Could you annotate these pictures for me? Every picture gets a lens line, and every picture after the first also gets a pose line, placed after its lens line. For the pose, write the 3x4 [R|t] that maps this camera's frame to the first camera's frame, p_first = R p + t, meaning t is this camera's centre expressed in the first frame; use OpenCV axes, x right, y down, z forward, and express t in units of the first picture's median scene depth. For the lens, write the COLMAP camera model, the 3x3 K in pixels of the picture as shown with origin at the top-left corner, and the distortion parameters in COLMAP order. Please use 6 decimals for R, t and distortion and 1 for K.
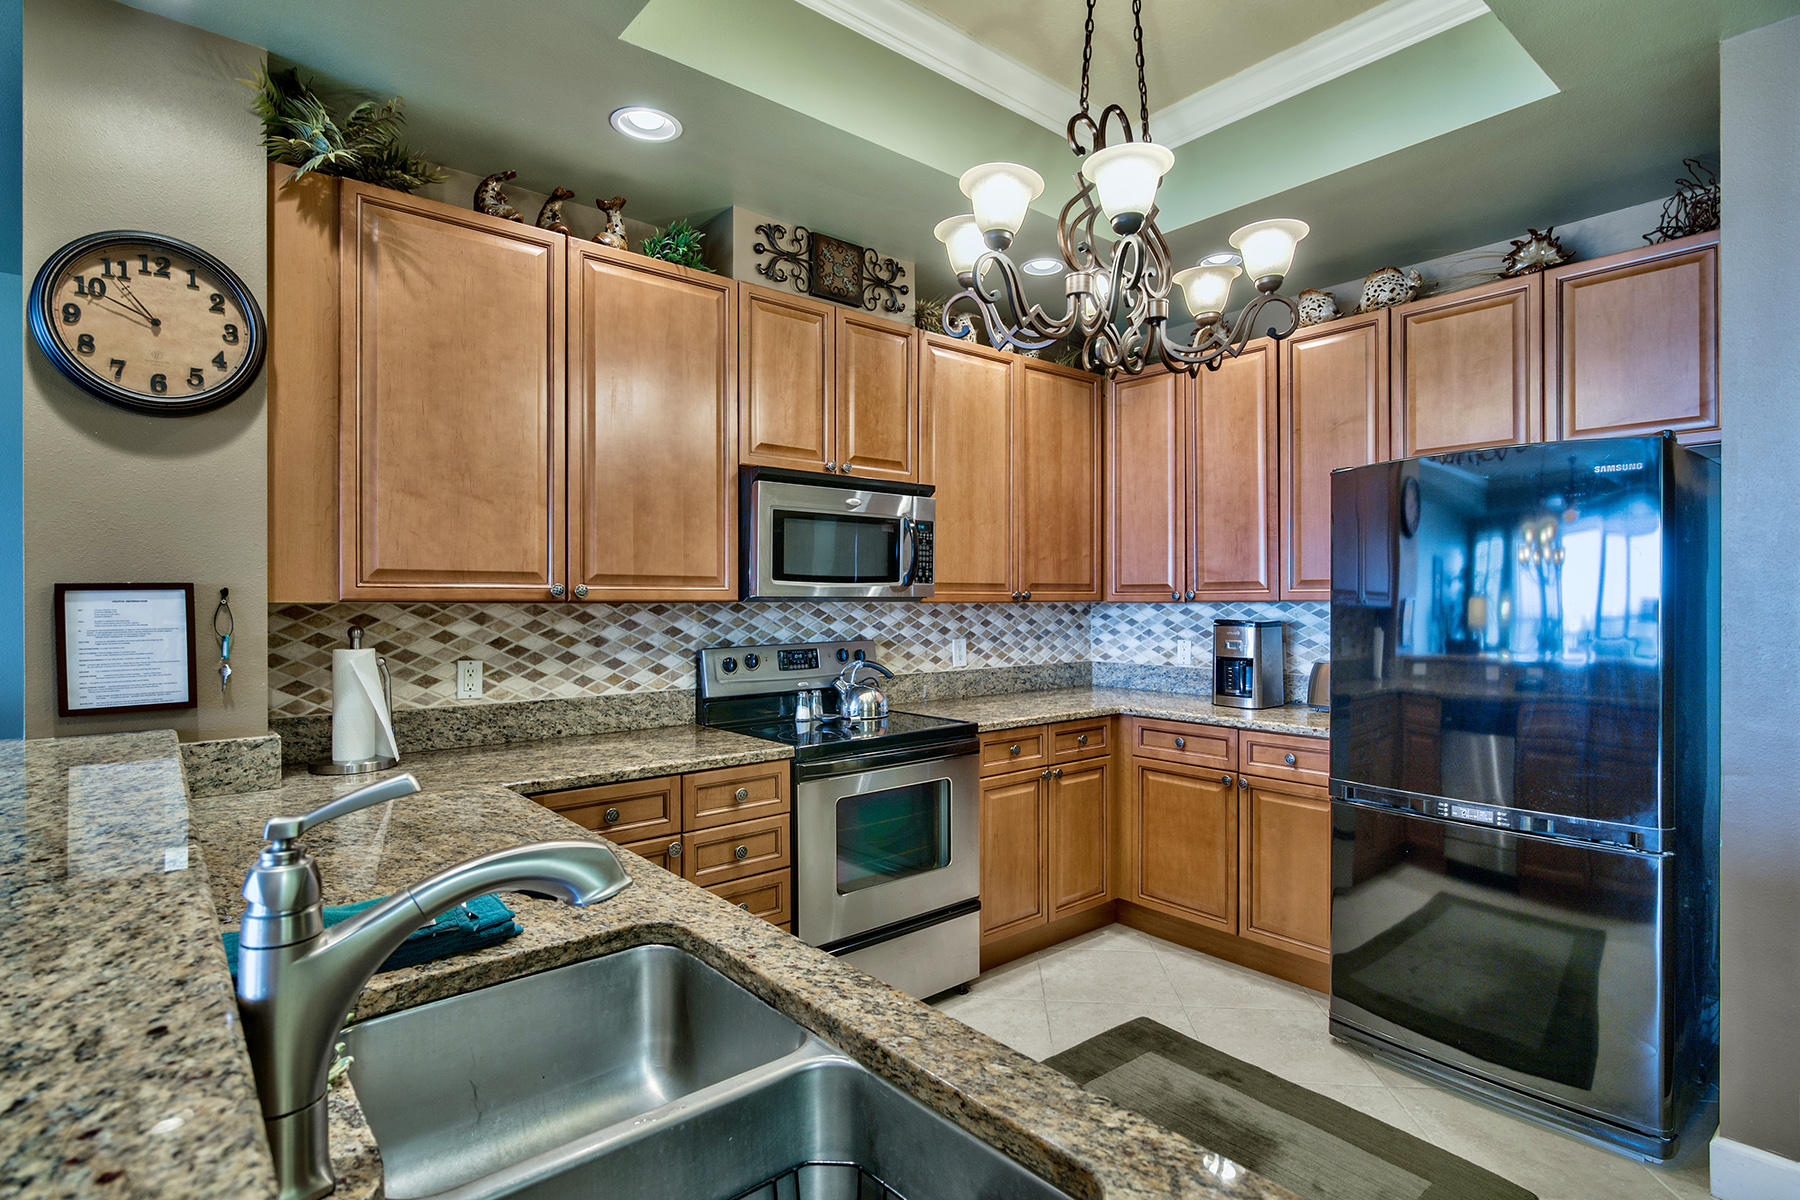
lens RADIAL K [[880.2, 0, 899.1], [0, 880.2, 604.4], [0, 0, 1]] dist [-0.000739, -0.000749]
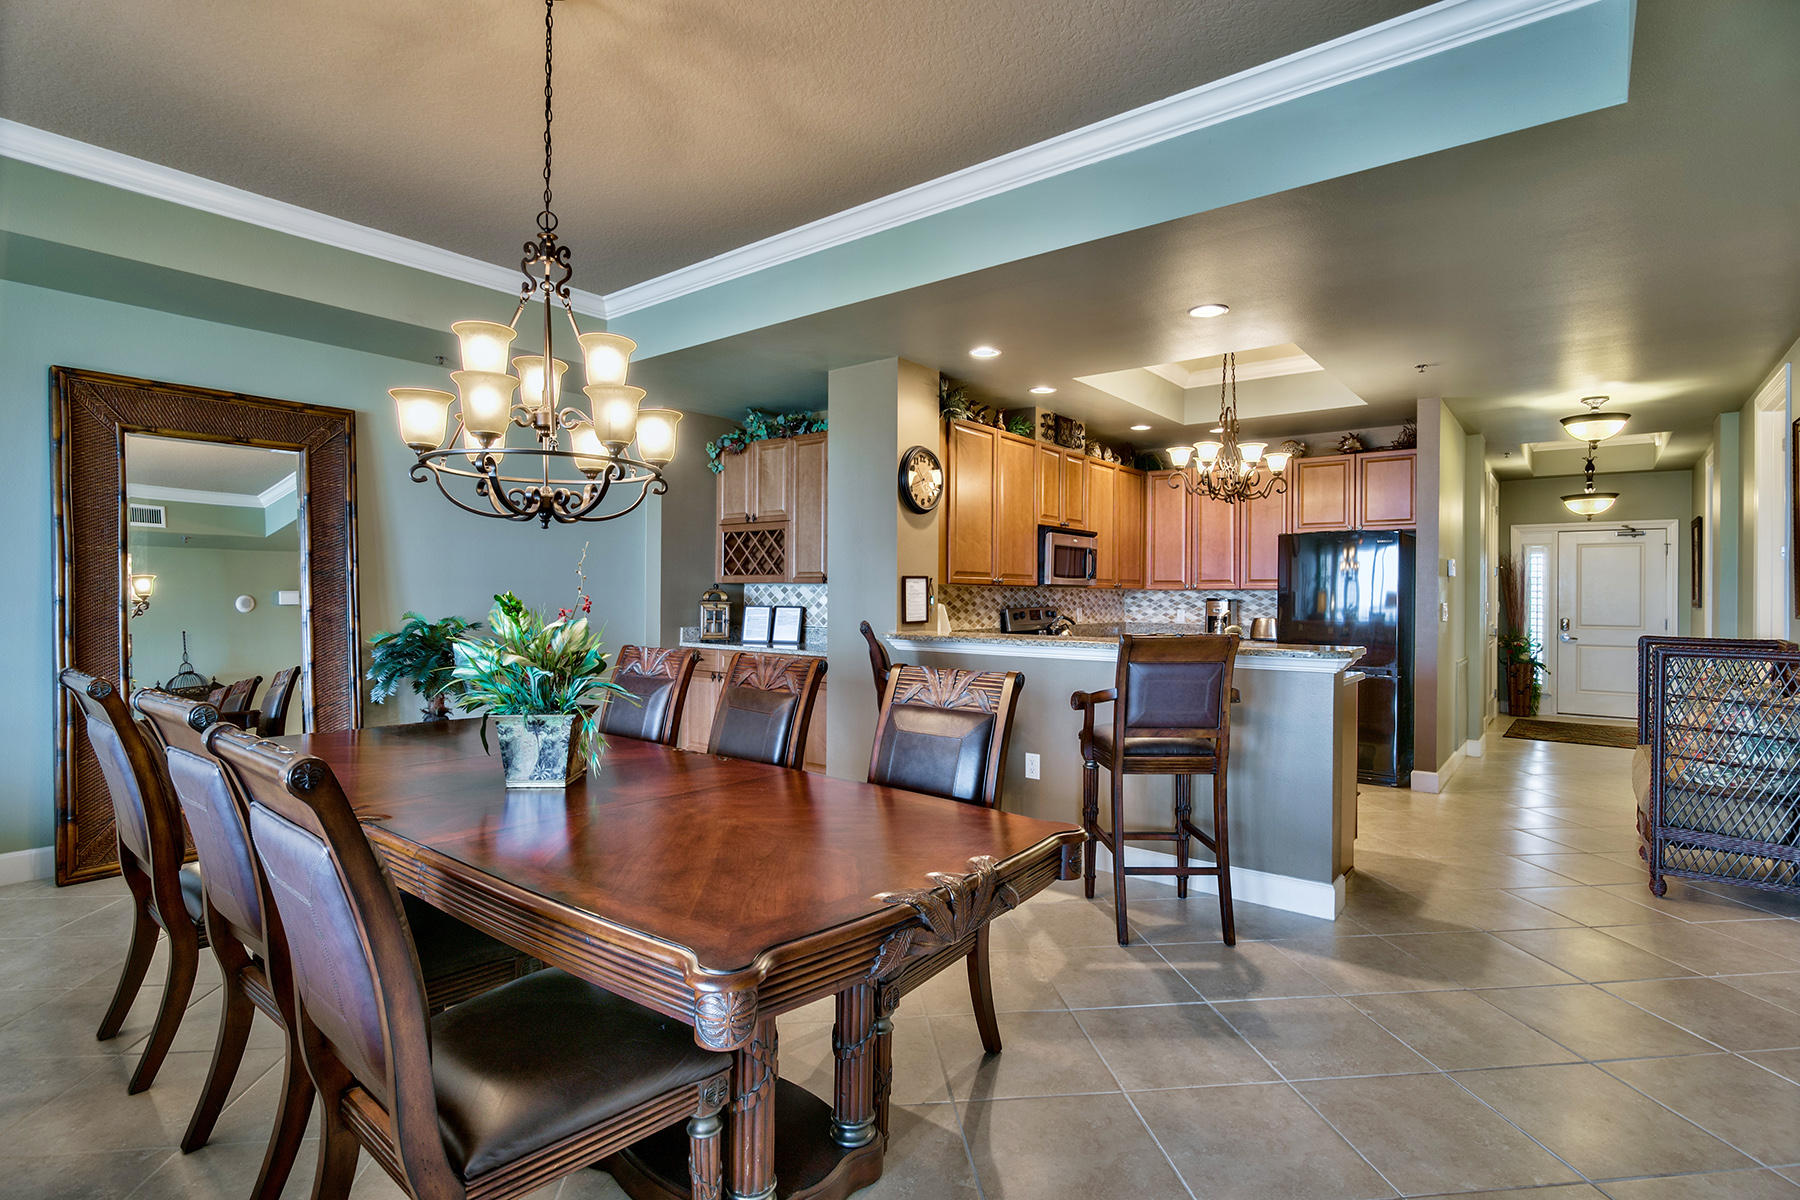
lens RADIAL K [[880.2, 0, 903.8], [0, 880.2, 599.9], [0, 0, 1]] dist [-0.000739, -0.000749]
pose [[0.977187, 0.007397, 0.212250, -0.961012], [-0.007857, 0.999968, 0.001321, 0.030321], [-0.212234, -0.002958, 0.977214, -1.069714]]
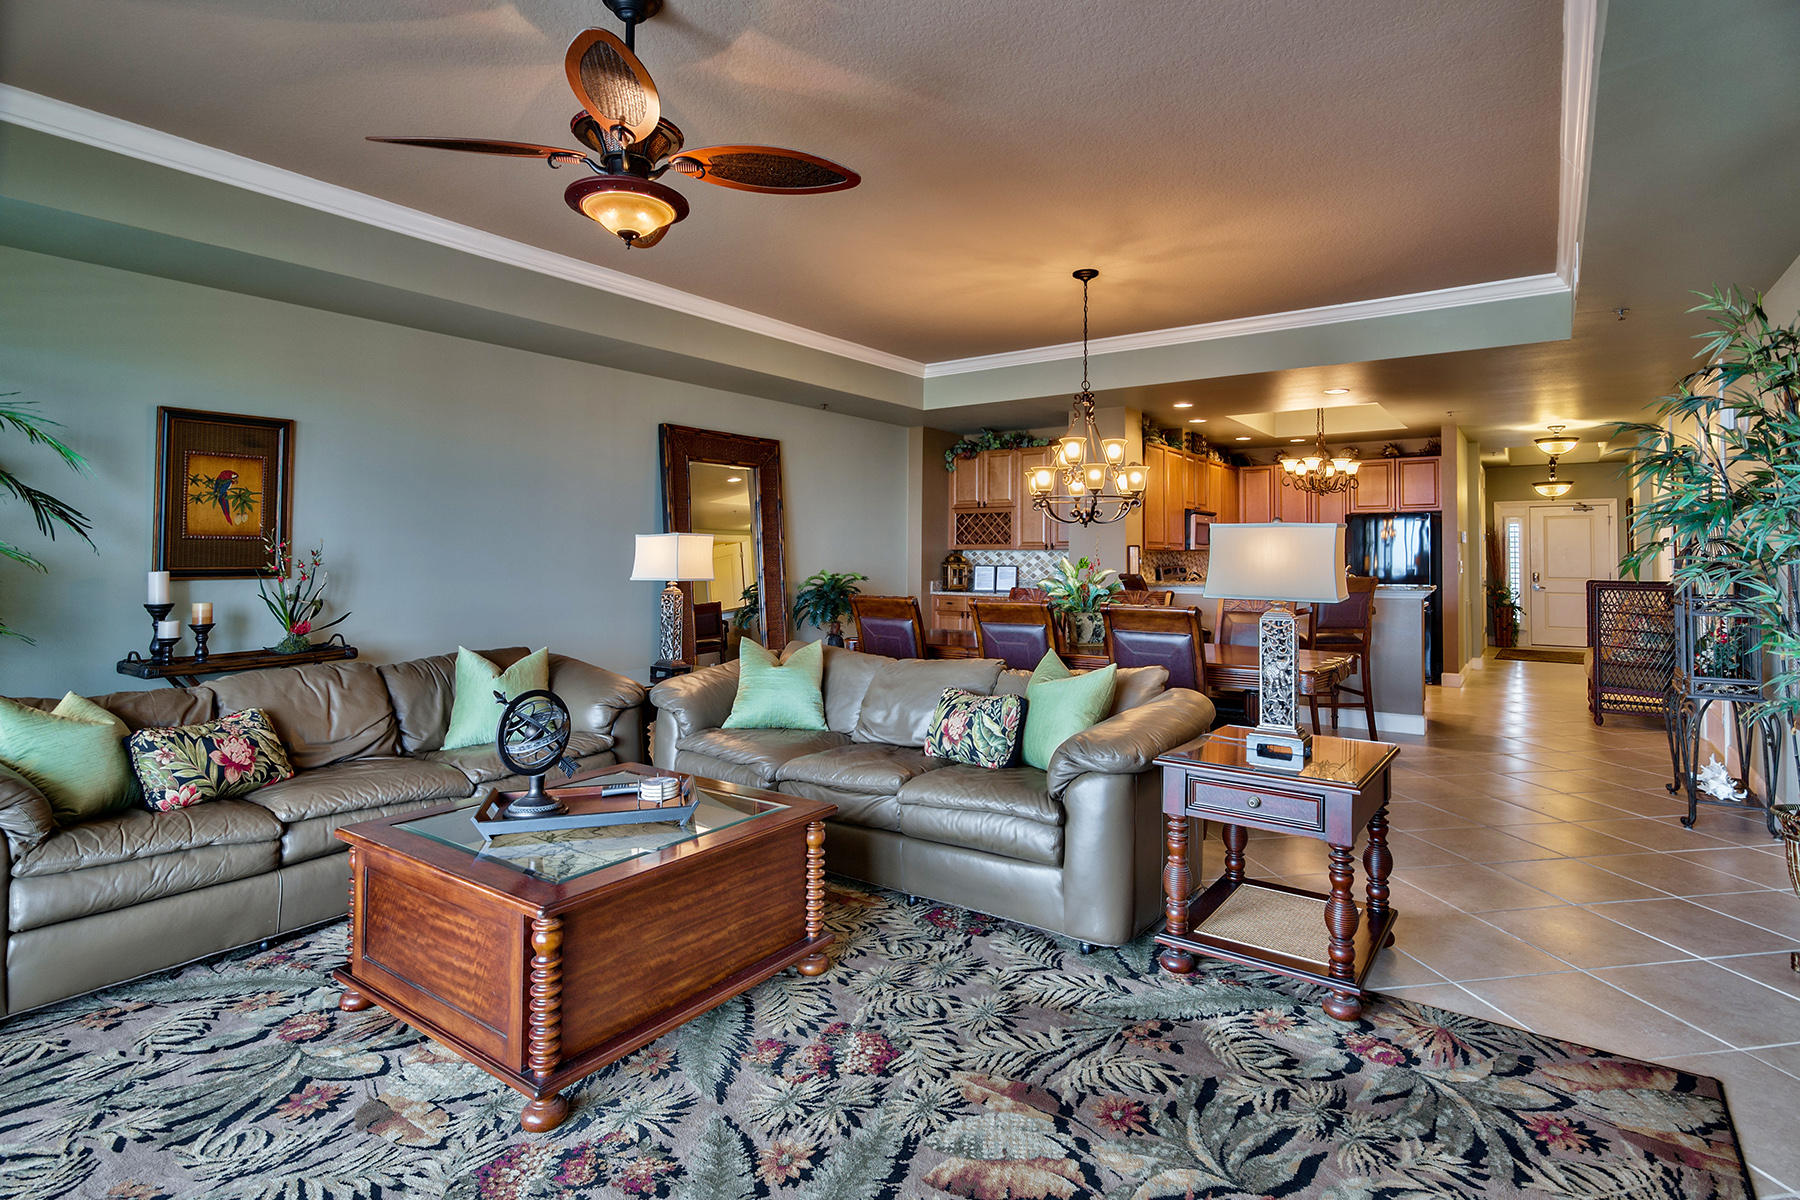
lens RADIAL K [[880.2, 0, 911.3], [0, 880.2, 546.1], [0, 0, 1]] dist [-0.000739, -0.000749]
pose [[0.969282, 0.006861, 0.245857, -1.907470], [-0.002573, 0.999839, -0.017759, 0.037897], [-0.245939, 0.016581, 0.969144, -1.836273]]
